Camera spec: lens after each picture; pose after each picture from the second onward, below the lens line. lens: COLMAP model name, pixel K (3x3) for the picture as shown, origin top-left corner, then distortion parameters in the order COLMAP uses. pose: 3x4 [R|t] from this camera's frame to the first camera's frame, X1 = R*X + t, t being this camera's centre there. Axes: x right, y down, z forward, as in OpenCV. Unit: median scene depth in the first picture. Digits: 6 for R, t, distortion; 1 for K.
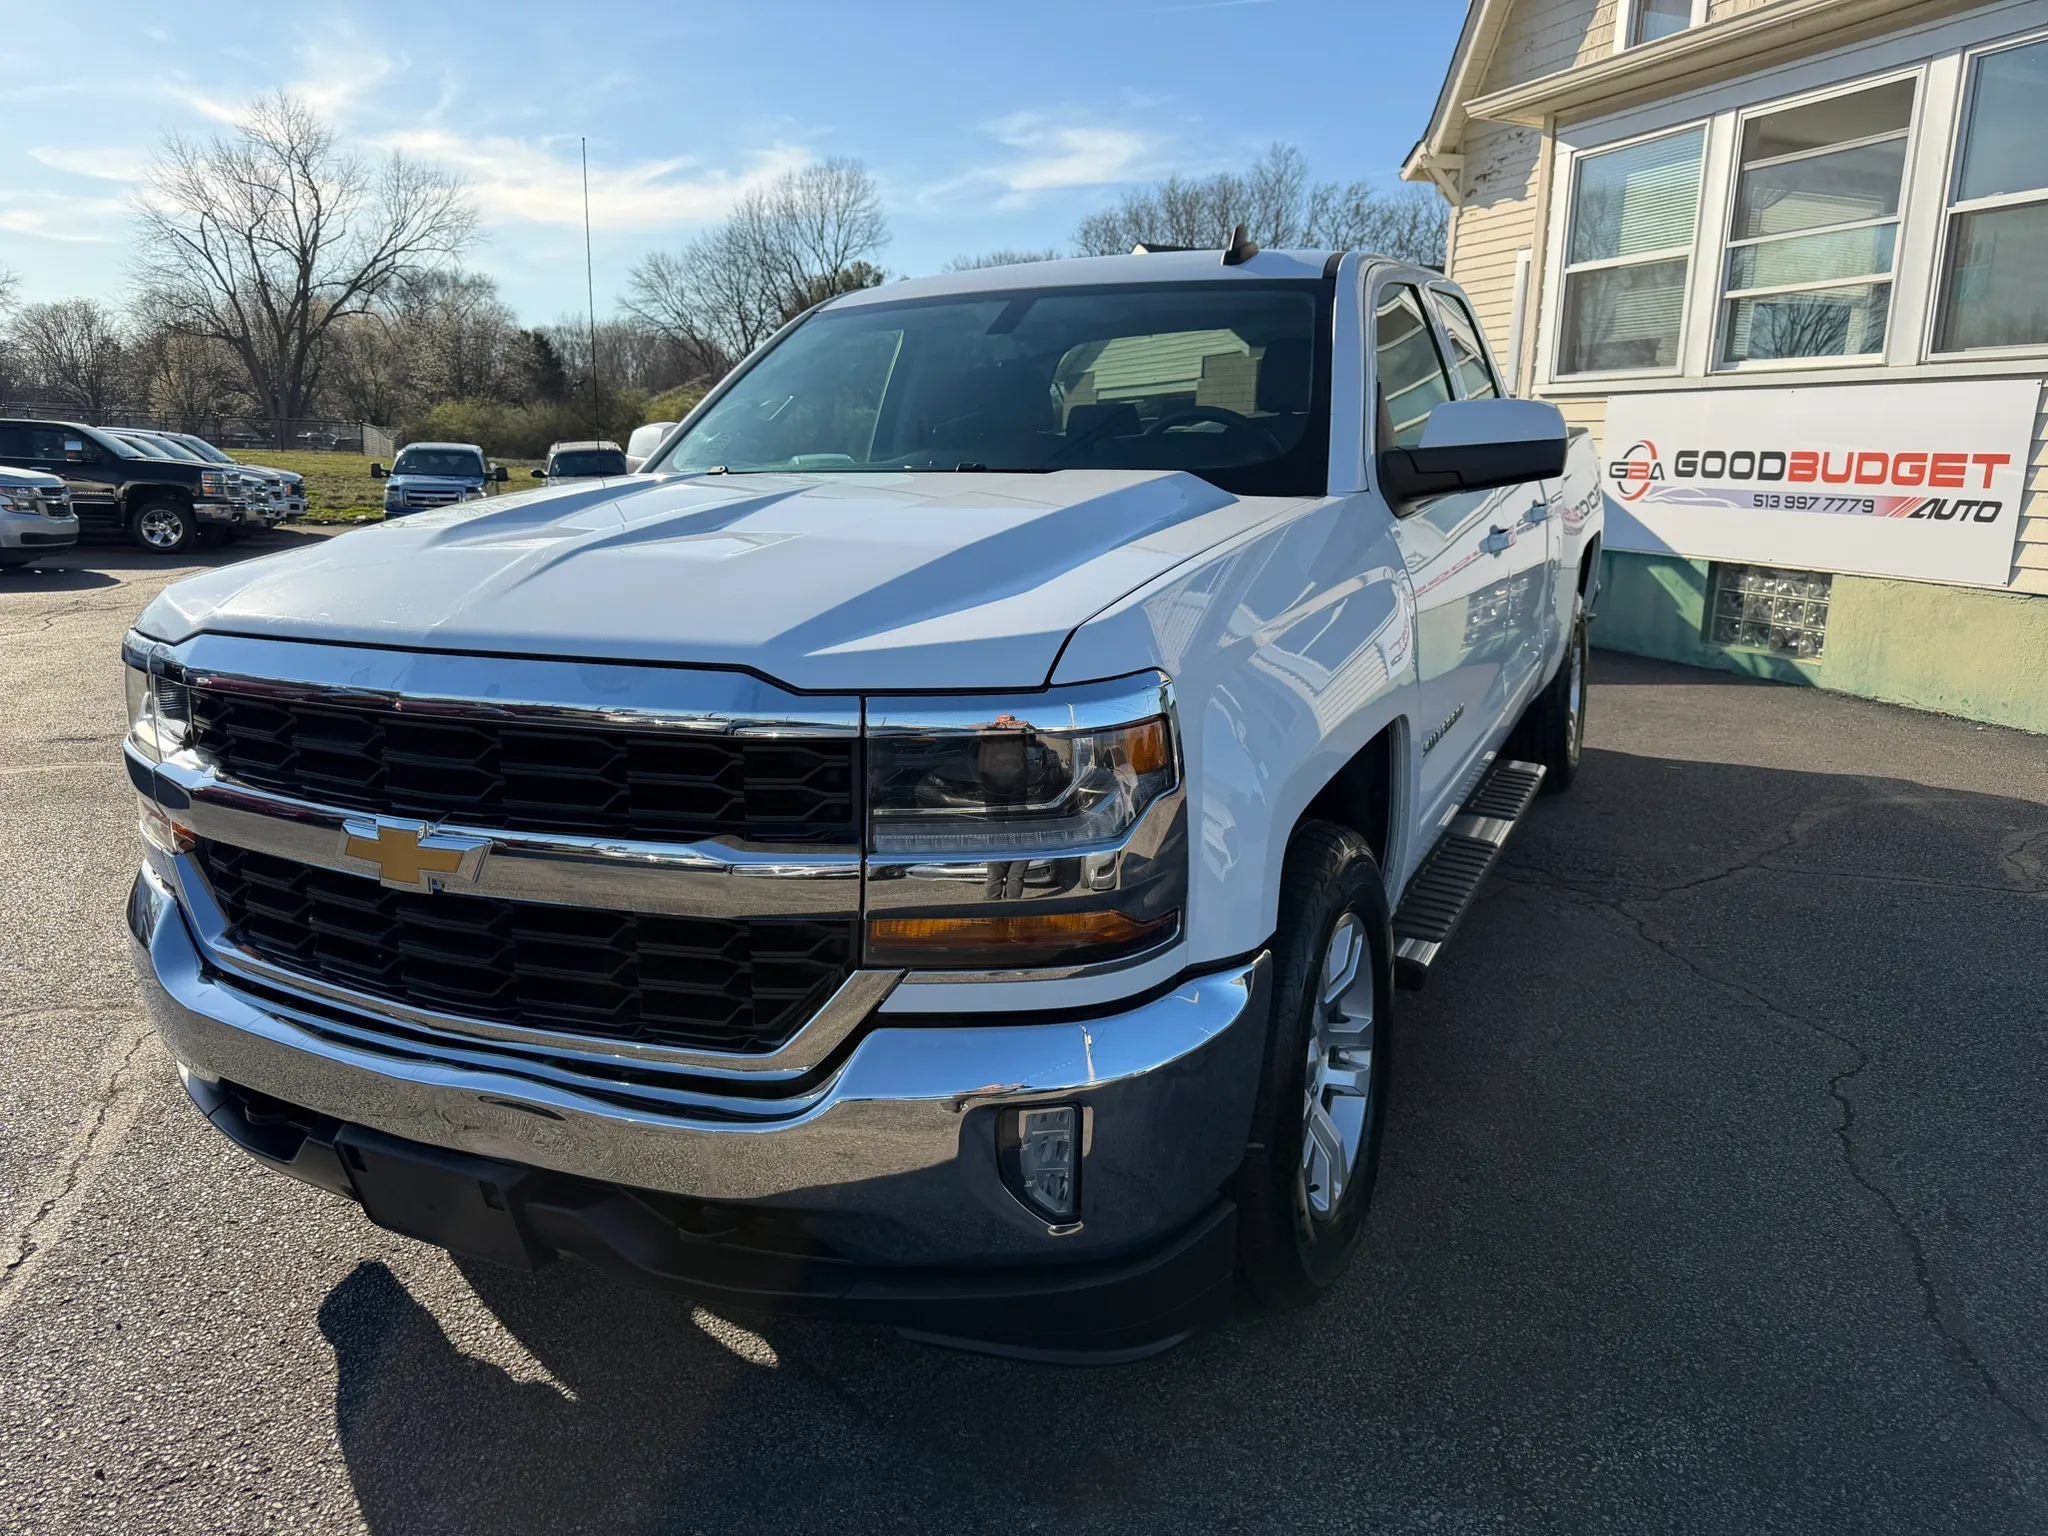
lens RADIAL K [[1442.1, 0, 1029.7], [0, 1442.1, 766.1], [0, 0, 1]] dist [0.003294, -0.008360]
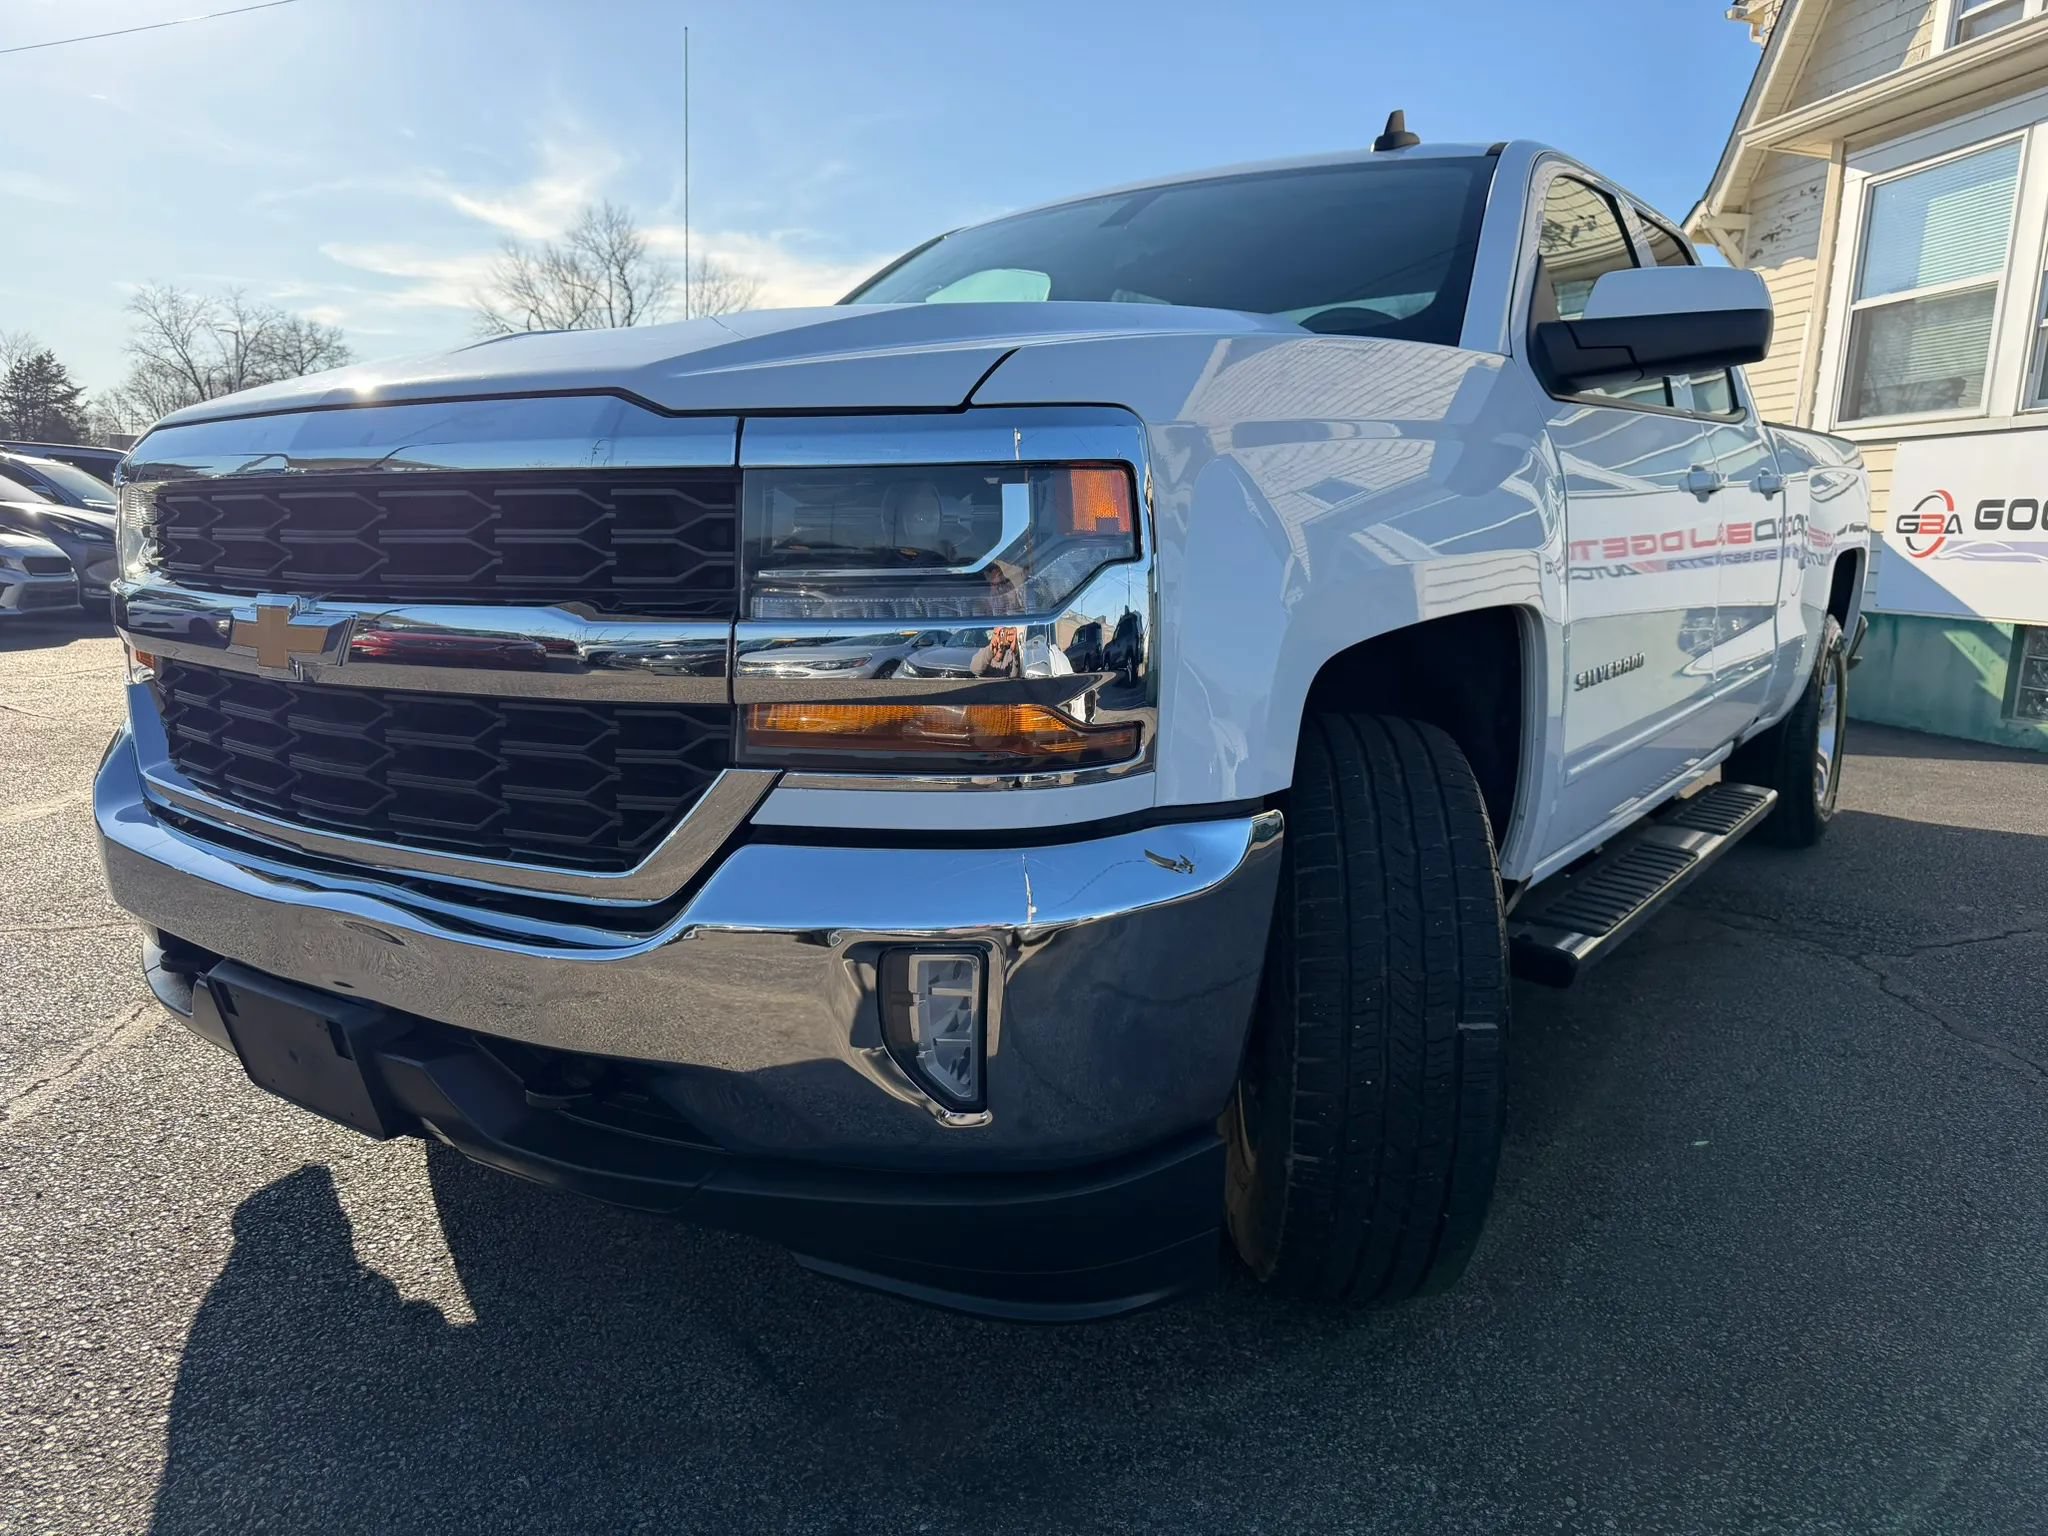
lens RADIAL K [[1460.0, 0, 1028.3], [0, 1460.0, 758.8], [0, 0, 1]] dist [0.007280, -0.010937]
pose [[0.984689, 0.057838, -0.164446, 0.082399], [-0.068961, 0.995644, -0.062755, 0.080378], [0.160100, 0.073135, 0.984388, 0.102806]]
